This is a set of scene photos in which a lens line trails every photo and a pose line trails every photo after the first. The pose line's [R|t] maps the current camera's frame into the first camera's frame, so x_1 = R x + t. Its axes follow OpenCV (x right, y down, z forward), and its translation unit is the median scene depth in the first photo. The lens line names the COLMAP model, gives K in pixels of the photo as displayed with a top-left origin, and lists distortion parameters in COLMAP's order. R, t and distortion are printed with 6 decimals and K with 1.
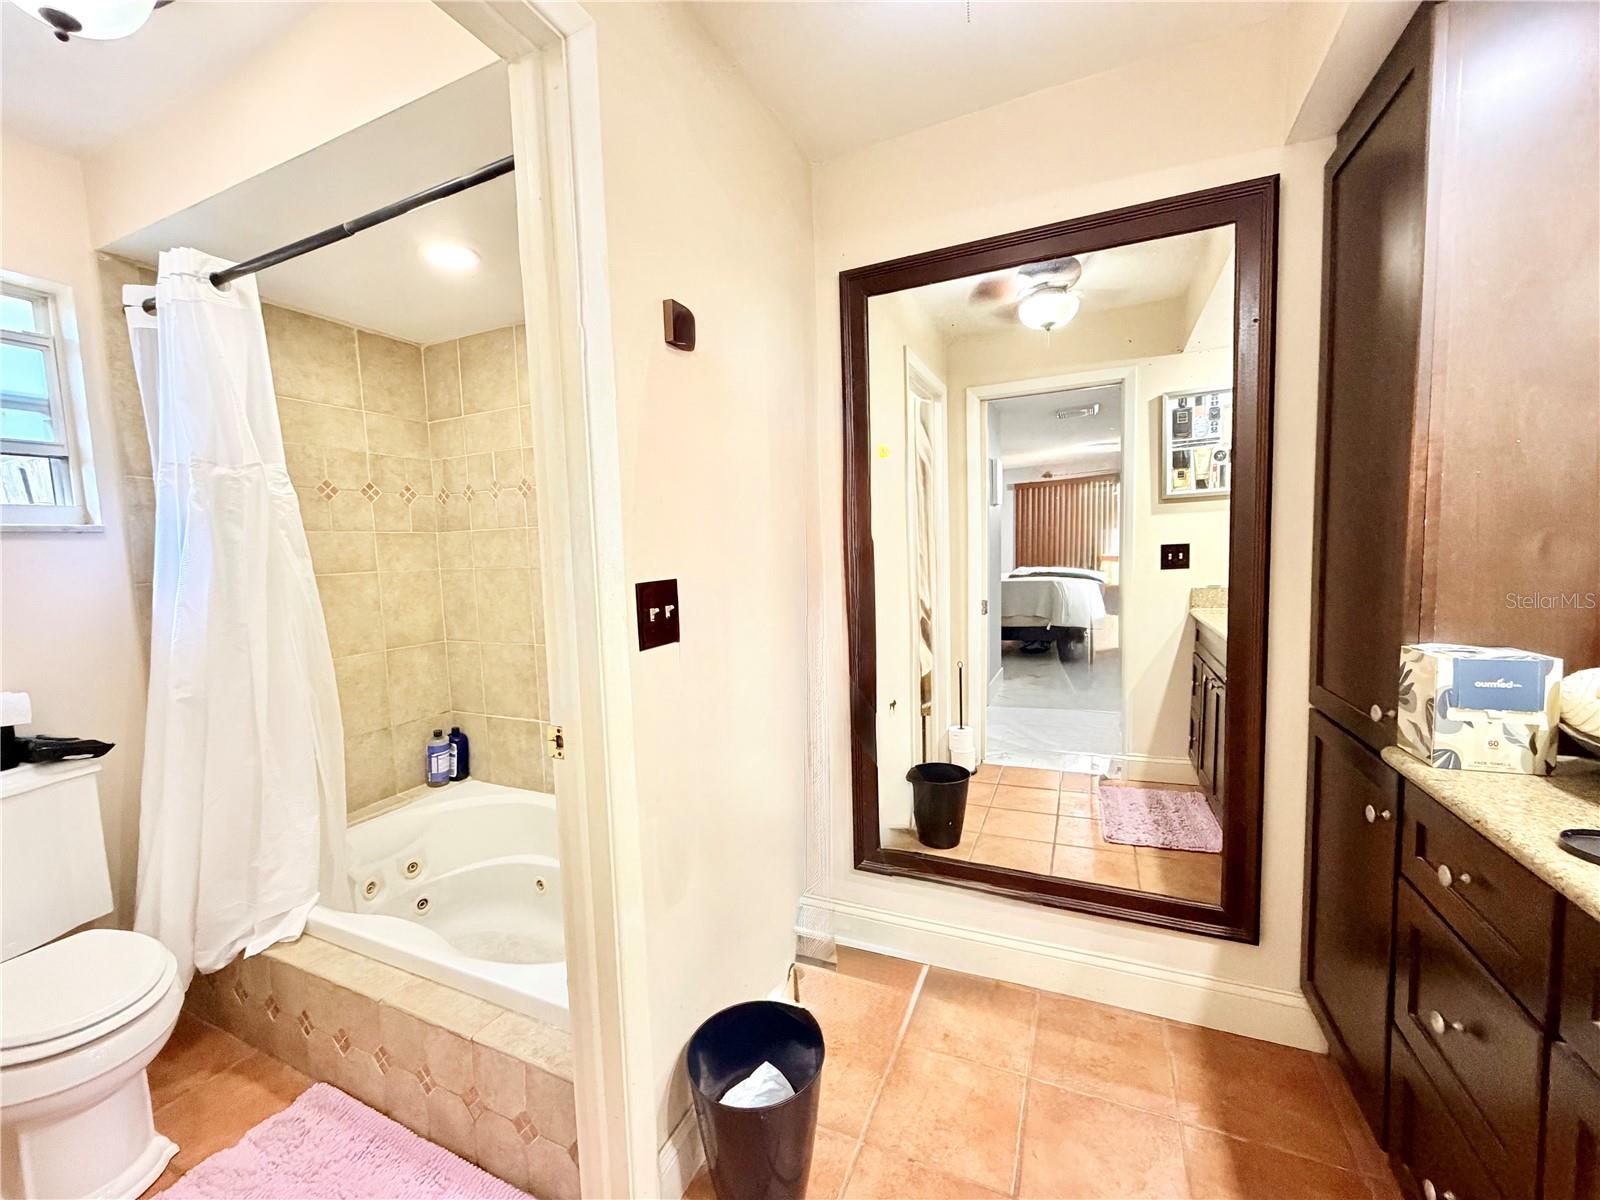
lens RADIAL K [[639.3, 0, 796.9], [0, 639.3, 598.9], [0, 0, 1]] dist [0.002407, -0.000766]
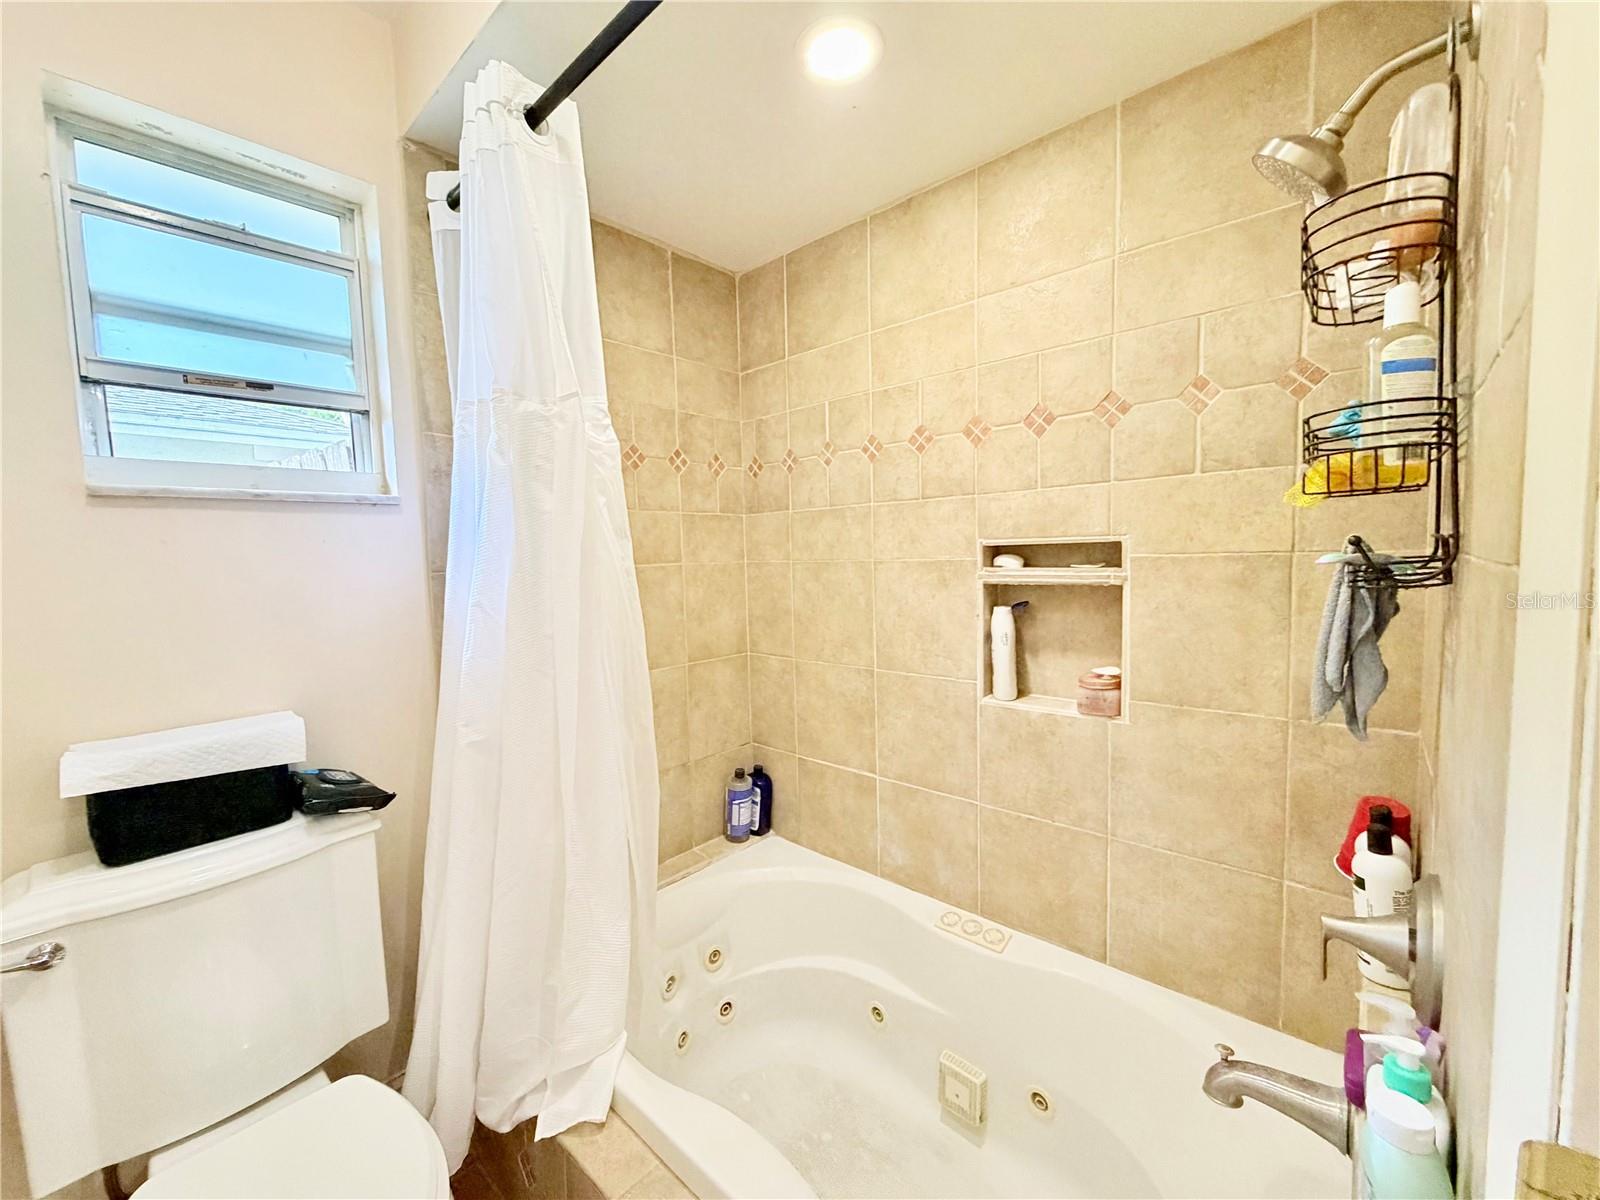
lens RADIAL K [[639.3, 0, 798.2], [0, 639.3, 600.2], [0, 0, 1]] dist [0.002407, -0.000766]
pose [[0.951657, 0.032376, -0.305453, -0.291959], [-0.032280, 0.999464, 0.005366, -0.006640], [0.305463, 0.004753, 0.952192, 0.312393]]
